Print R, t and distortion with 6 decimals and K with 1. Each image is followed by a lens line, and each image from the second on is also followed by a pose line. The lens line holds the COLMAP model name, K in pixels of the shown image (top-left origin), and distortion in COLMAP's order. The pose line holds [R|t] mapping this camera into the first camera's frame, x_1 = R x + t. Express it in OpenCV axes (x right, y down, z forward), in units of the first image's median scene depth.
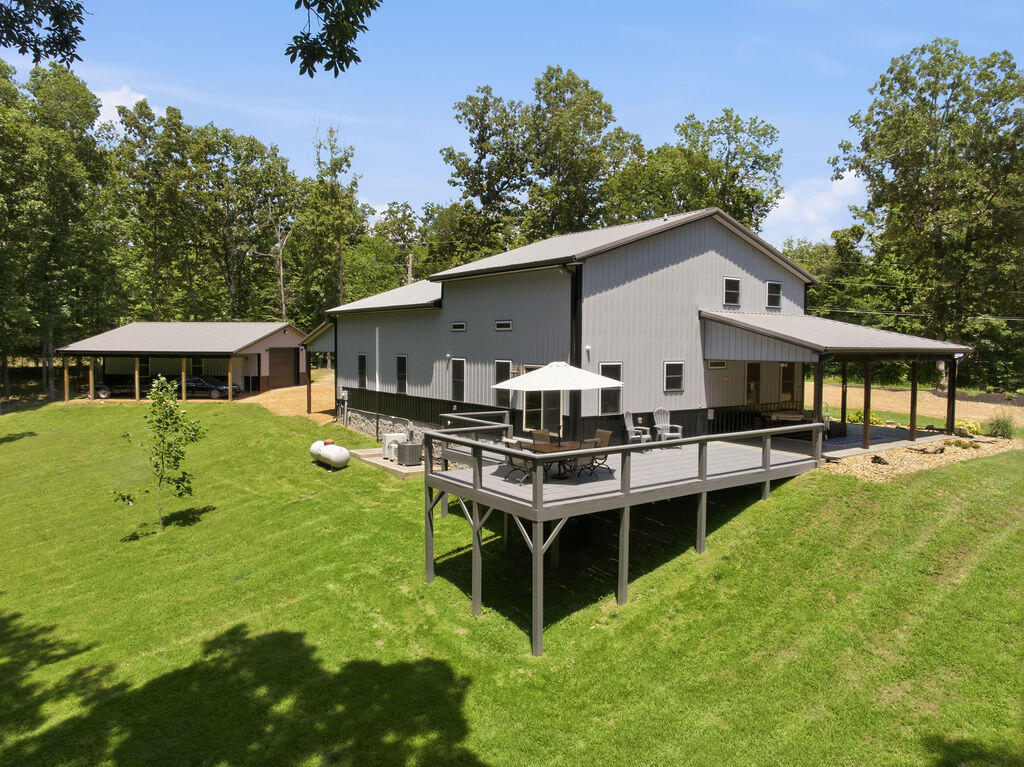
lens RADIAL K [[723.9, 0, 509.8], [0, 723.9, 379.2], [0, 0, 1]] dist [-0.030861, 0.002002]
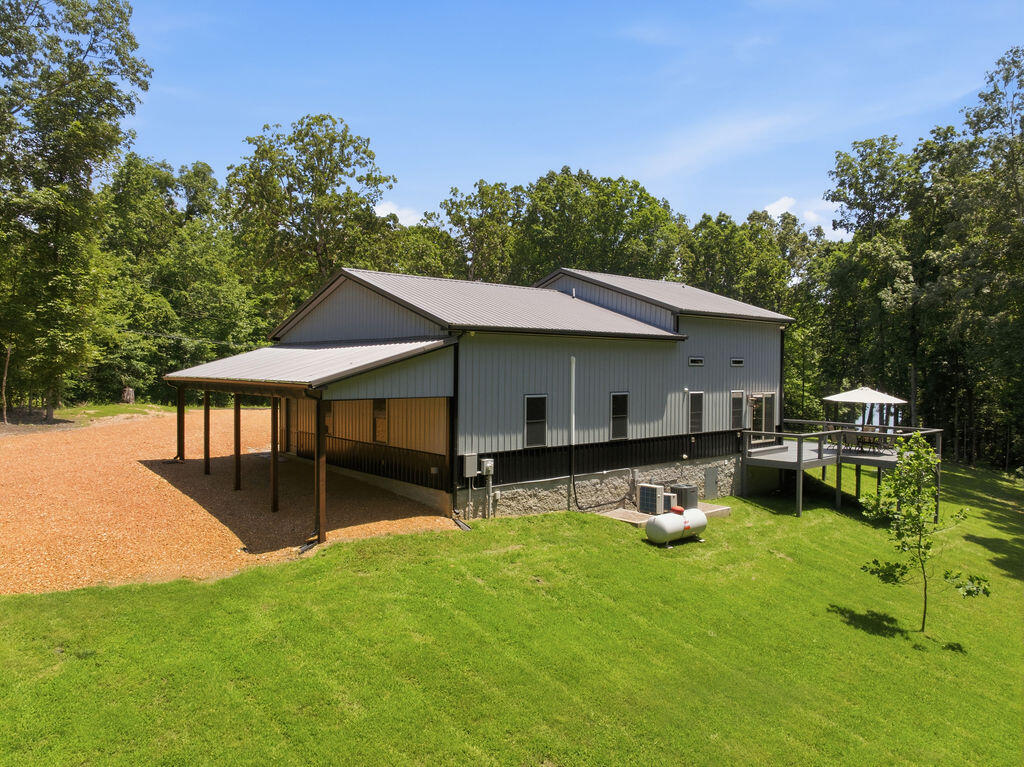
lens RADIAL K [[723.9, 0, 509.8], [0, 723.9, 379.2], [0, 0, 1]] dist [-0.030861, 0.002002]
pose [[-0.079817, -0.022429, 0.996557, -0.848390], [0.042903, 0.998743, 0.025914, -0.066575], [-0.995886, 0.044824, -0.078755, 1.053579]]
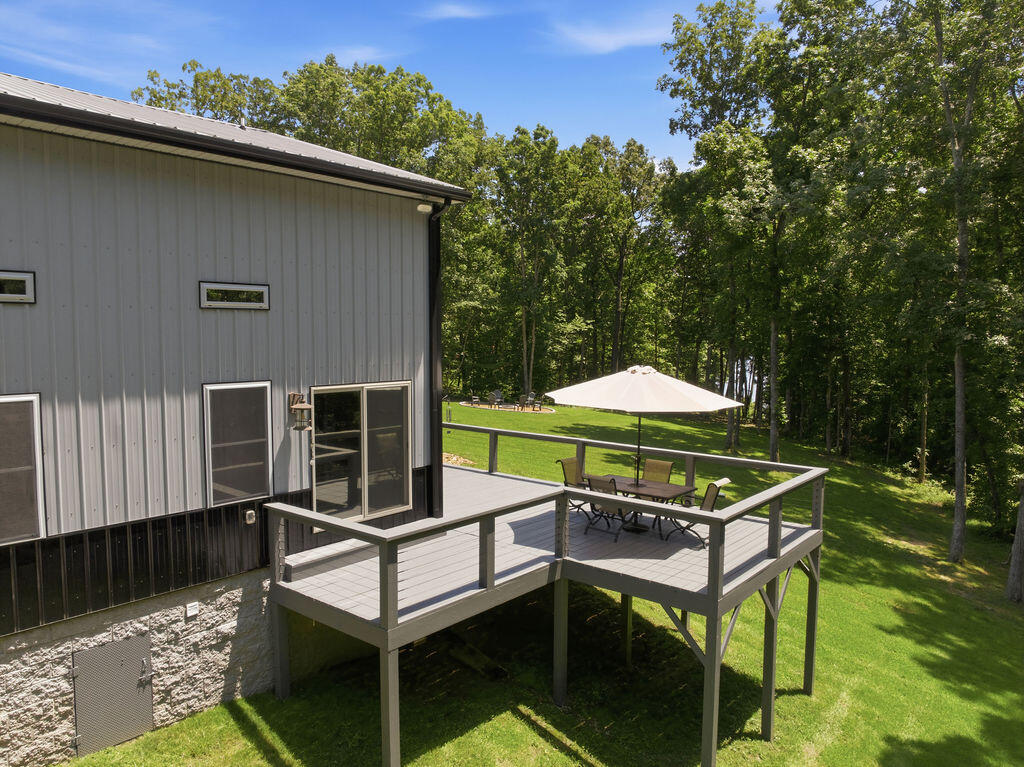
lens RADIAL K [[717.7, 0, 498.0], [0, 717.7, 382.4], [0, 0, 1]] dist [-0.032498, 0.001191]
pose [[-0.215497, -0.072418, 0.973816, -0.300072], [0.044395, 0.995489, 0.083853, -0.038350], [-0.975495, 0.061302, -0.211310, 0.674026]]
